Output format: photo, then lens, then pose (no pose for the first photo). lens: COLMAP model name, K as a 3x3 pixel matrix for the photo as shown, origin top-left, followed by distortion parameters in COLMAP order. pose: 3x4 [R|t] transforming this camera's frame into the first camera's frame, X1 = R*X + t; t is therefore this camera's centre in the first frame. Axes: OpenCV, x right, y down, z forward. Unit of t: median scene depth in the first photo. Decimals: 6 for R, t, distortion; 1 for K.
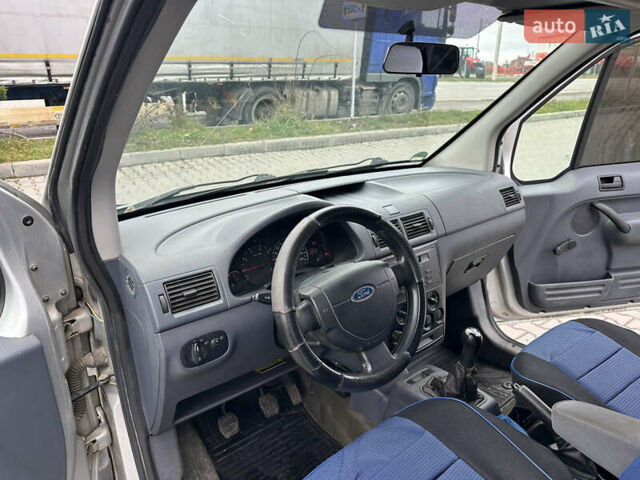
lens RADIAL K [[445.2, 0, 321.5], [0, 445.2, 238.5], [0, 0, 1]] dist [0.050252, -0.057199]
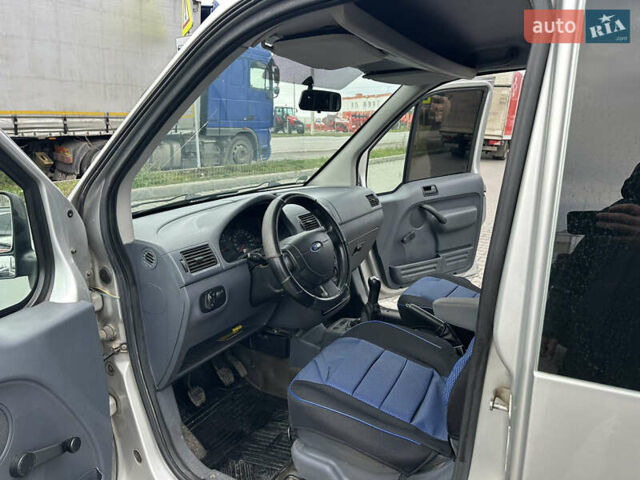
lens RADIAL K [[443.8, 0, 320.5], [0, 443.8, 240.1], [0, 0, 1]] dist [0.068678, -0.082982]
pose [[0.932019, -0.096058, 0.349449, -0.202372], [0.135062, 0.986835, -0.088961, 0.114594], [-0.336303, 0.130111, 0.932723, -0.201328]]
